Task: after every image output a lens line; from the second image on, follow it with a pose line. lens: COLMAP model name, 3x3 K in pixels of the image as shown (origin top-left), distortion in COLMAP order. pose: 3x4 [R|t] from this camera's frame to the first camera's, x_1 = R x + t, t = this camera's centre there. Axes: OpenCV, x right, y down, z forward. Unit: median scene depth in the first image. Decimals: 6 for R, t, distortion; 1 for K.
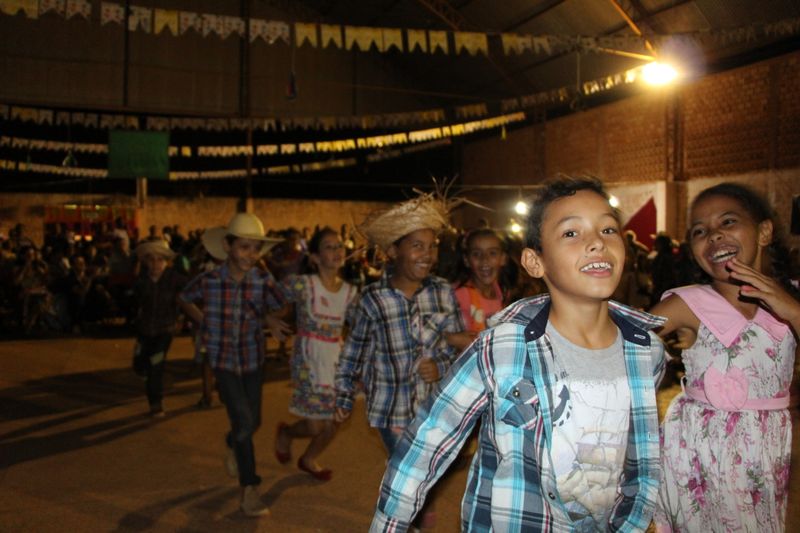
lens RADIAL K [[644.6, 0, 401.0], [0, 644.6, 279.5], [0, 0, 1]] dist [-0.188318, 0.148345]
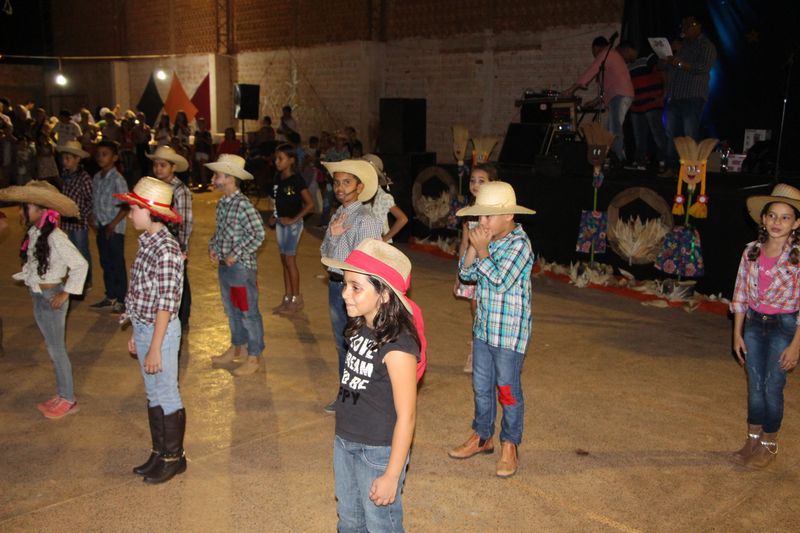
lens RADIAL K [[807.9, 0, 400.0], [0, 807.9, 266.5], [0, 0, 1]] dist [-0.125400, 0.282102]
pose [[0.937177, -0.063240, 0.343073, 0.247027], [0.009834, 0.987830, 0.155225, -0.018048], [-0.348714, -0.142100, 0.926394, -0.326926]]
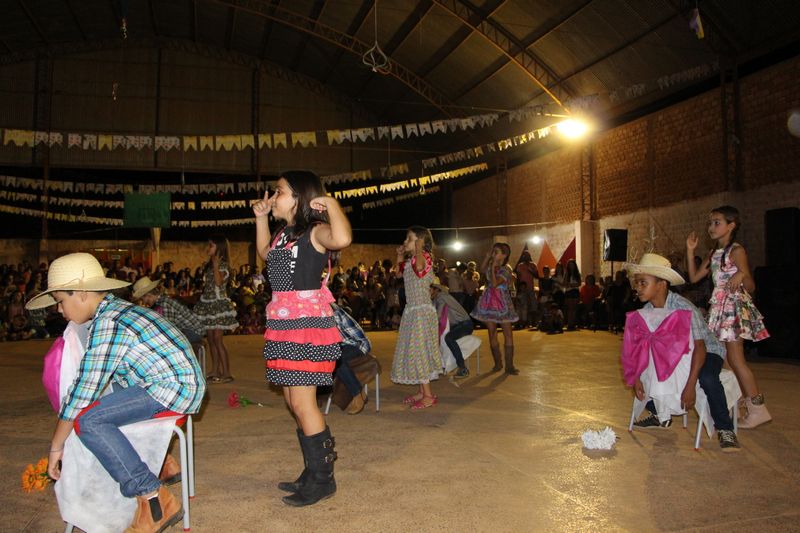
lens RADIAL K [[660.4, 0, 395.2], [0, 660.4, 265.0], [0, 0, 1]] dist [-0.182783, 0.158966]
pose [[0.992354, -0.014083, -0.122614, 0.233426], [0.003271, 0.996121, -0.087937, 0.031155], [0.123377, 0.086864, 0.988551, -0.232563]]
